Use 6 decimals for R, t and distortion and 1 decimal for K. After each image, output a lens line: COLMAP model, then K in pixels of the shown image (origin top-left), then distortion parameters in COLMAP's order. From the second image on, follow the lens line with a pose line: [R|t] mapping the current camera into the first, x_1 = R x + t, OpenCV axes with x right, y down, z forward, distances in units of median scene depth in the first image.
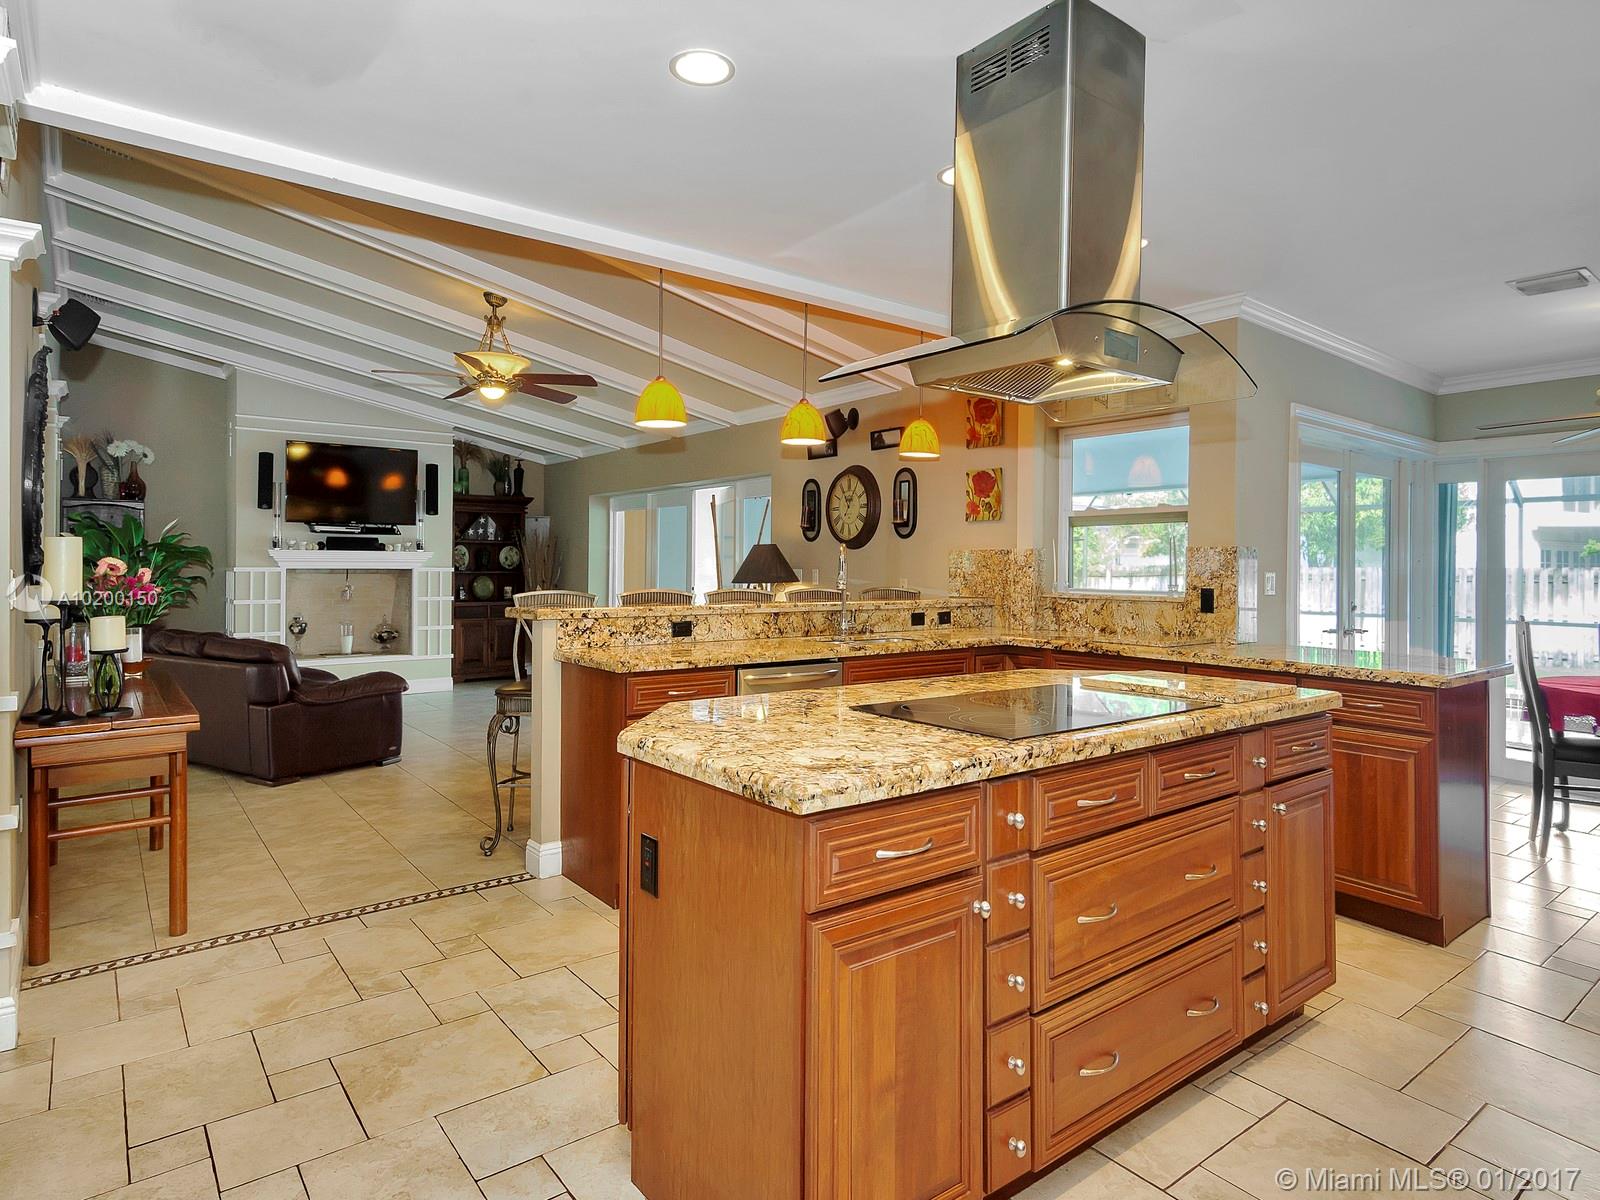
lens RADIAL K [[908.8, 0, 778.0], [0, 908.8, 562.8], [0, 0, 1]] dist [0.005542, -0.001401]
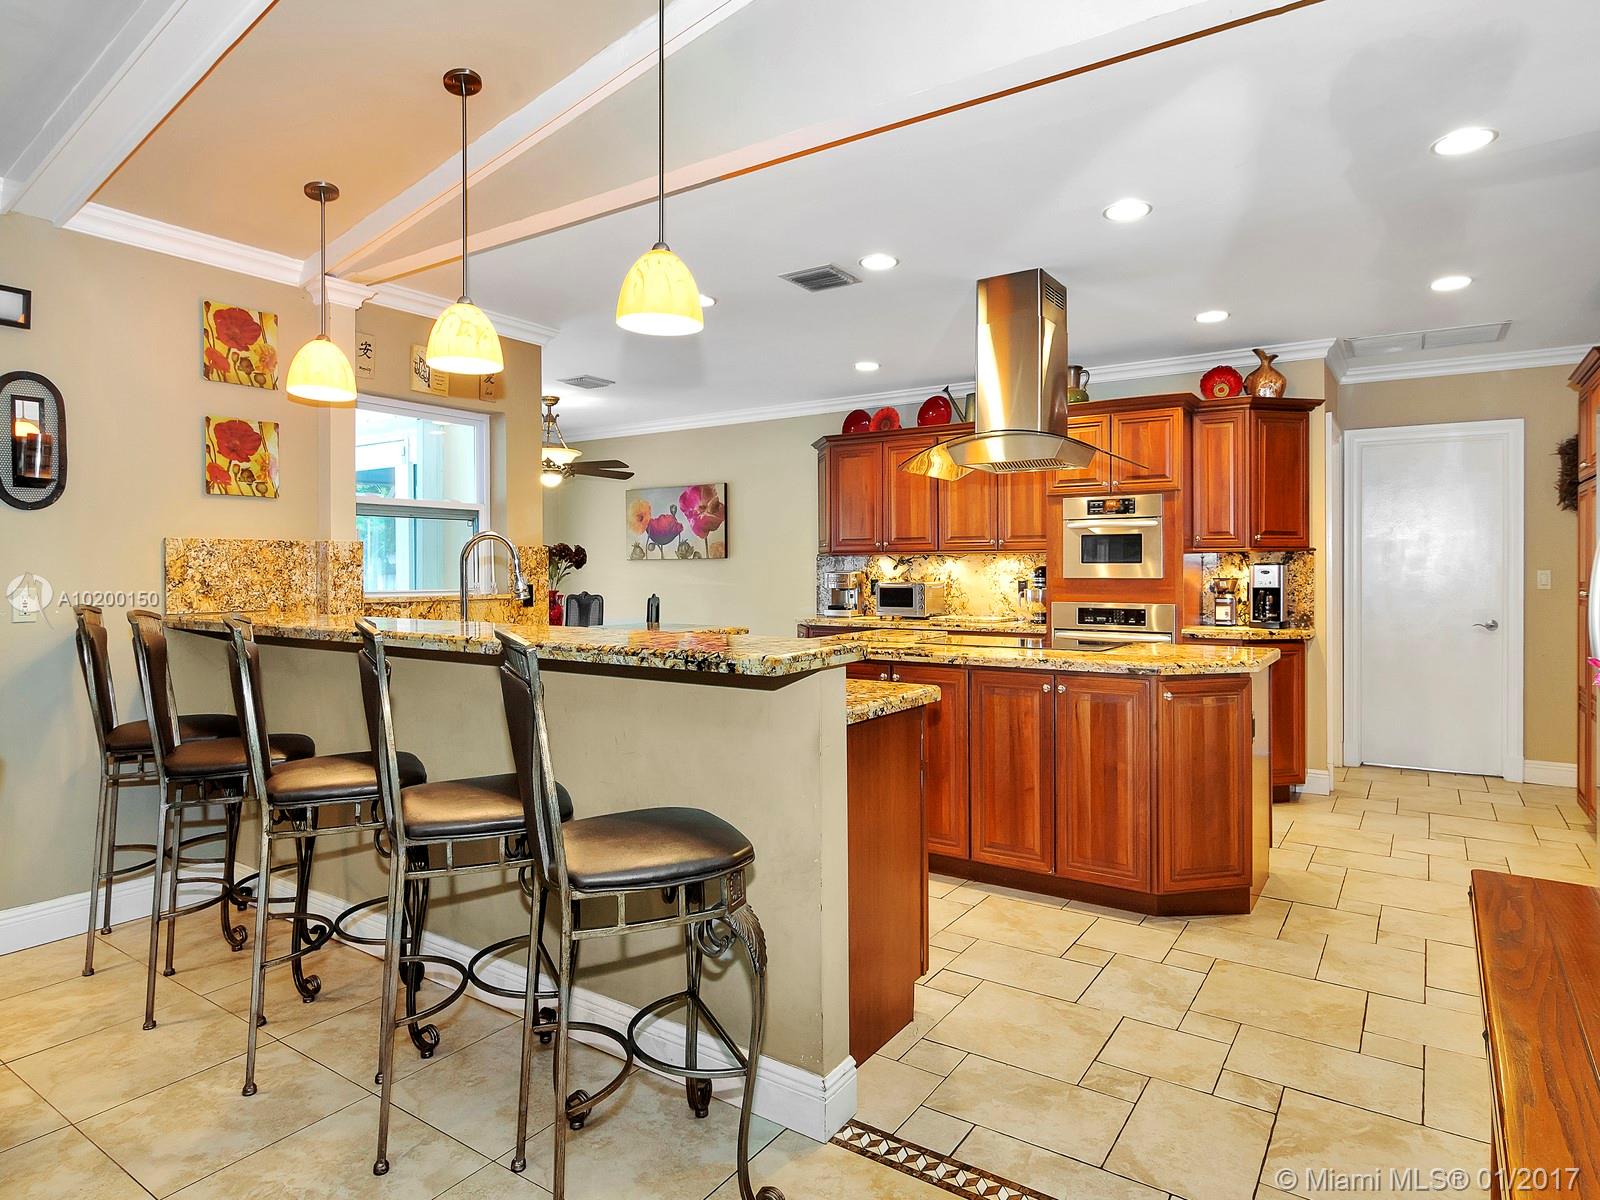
lens RADIAL K [[908.8, 0, 803.5], [0, 908.8, 582.5], [0, 0, 1]] dist [0.005542, -0.001401]
pose [[-0.312305, -0.025535, 0.949639, -0.882839], [-0.011332, 0.999668, 0.023153, -0.004977], [-0.949914, -0.003531, -0.312491, 1.344667]]
